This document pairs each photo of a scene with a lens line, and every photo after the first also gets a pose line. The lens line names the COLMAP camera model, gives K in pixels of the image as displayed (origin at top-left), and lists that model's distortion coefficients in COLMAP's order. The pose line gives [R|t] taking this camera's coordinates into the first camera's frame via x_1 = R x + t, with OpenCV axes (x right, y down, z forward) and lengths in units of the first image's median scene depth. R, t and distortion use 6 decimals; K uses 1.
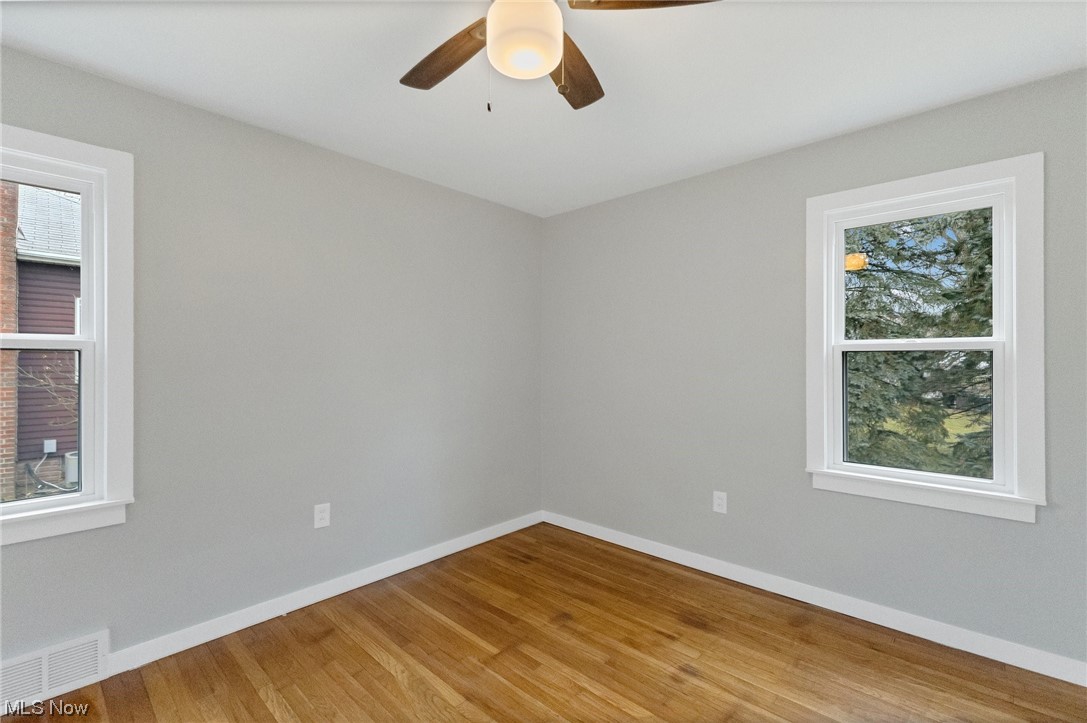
lens RADIAL K [[467.5, 0, 539.5], [0, 467.5, 364.1], [0, 0, 1]] dist [0.000440, -0.000014]
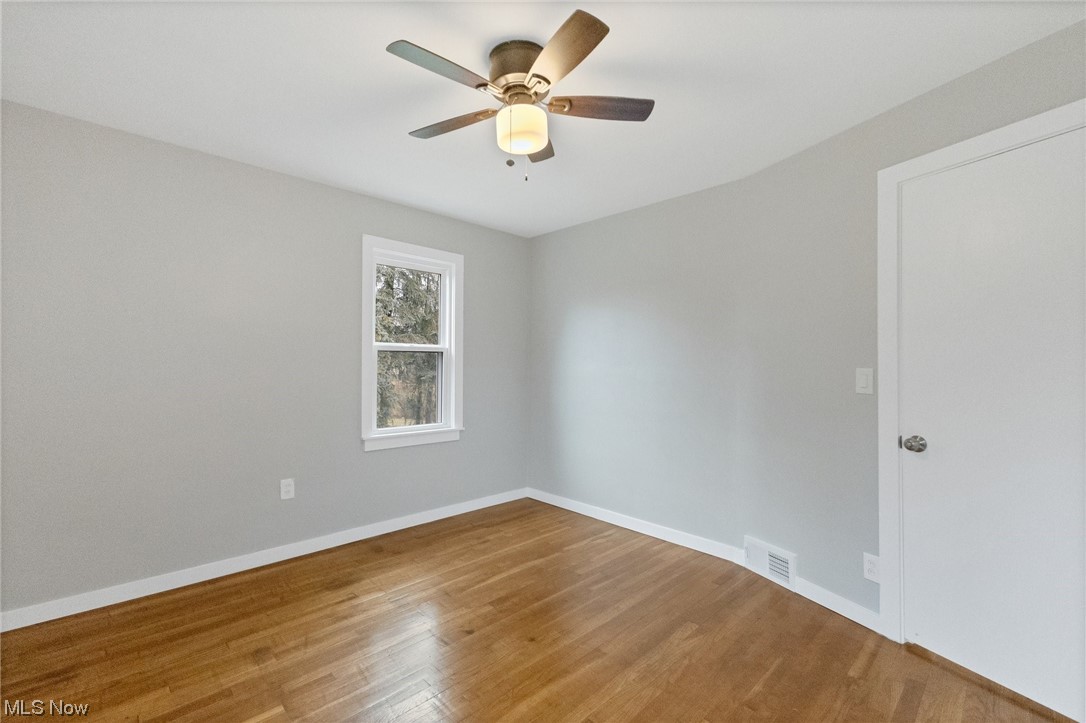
lens RADIAL K [[483.3, 0, 545.4], [0, 483.3, 355.4], [0, 0, 1]] dist [0.001450, -0.000448]
pose [[0.040851, 0.019876, 0.998968, -0.827031], [-0.004484, 0.999796, -0.019709, 0.016005], [-0.999155, -0.003674, 0.040932, 0.456159]]
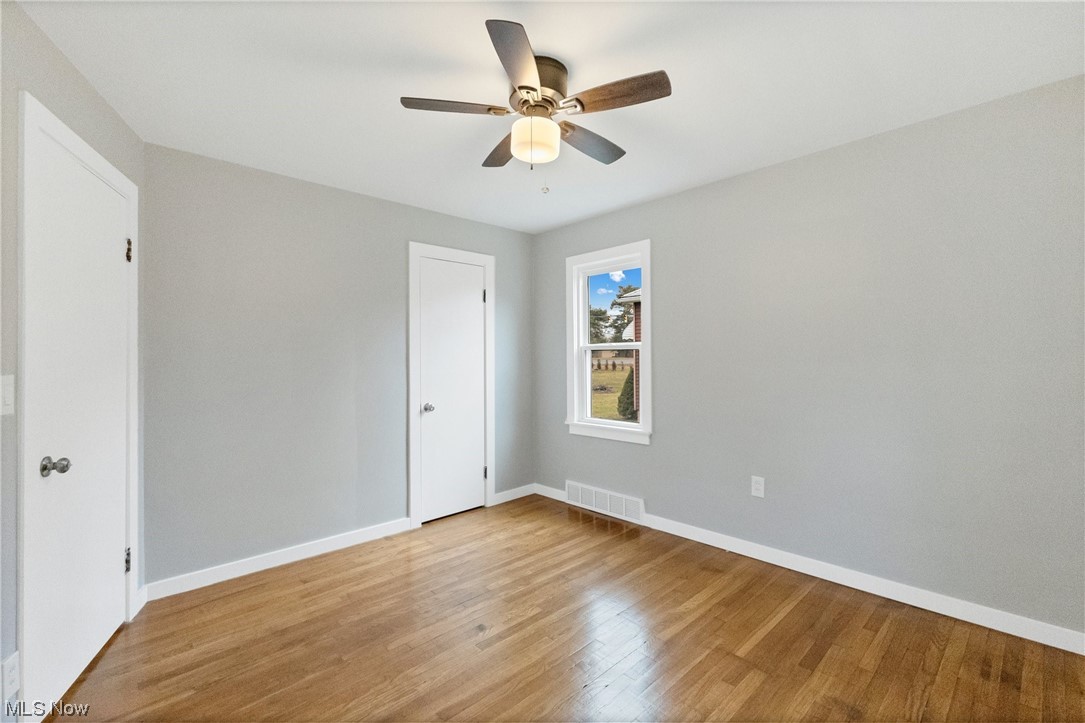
lens RADIAL K [[482.9, 0, 544.9], [0, 482.9, 355.4], [0, 0, 1]] dist [0.001450, -0.000448]
pose [[-0.058451, -0.003566, -0.998284, 0.829338], [0.007074, 0.999967, -0.003986, -0.000398], [0.998265, -0.007295, -0.058424, 0.594034]]
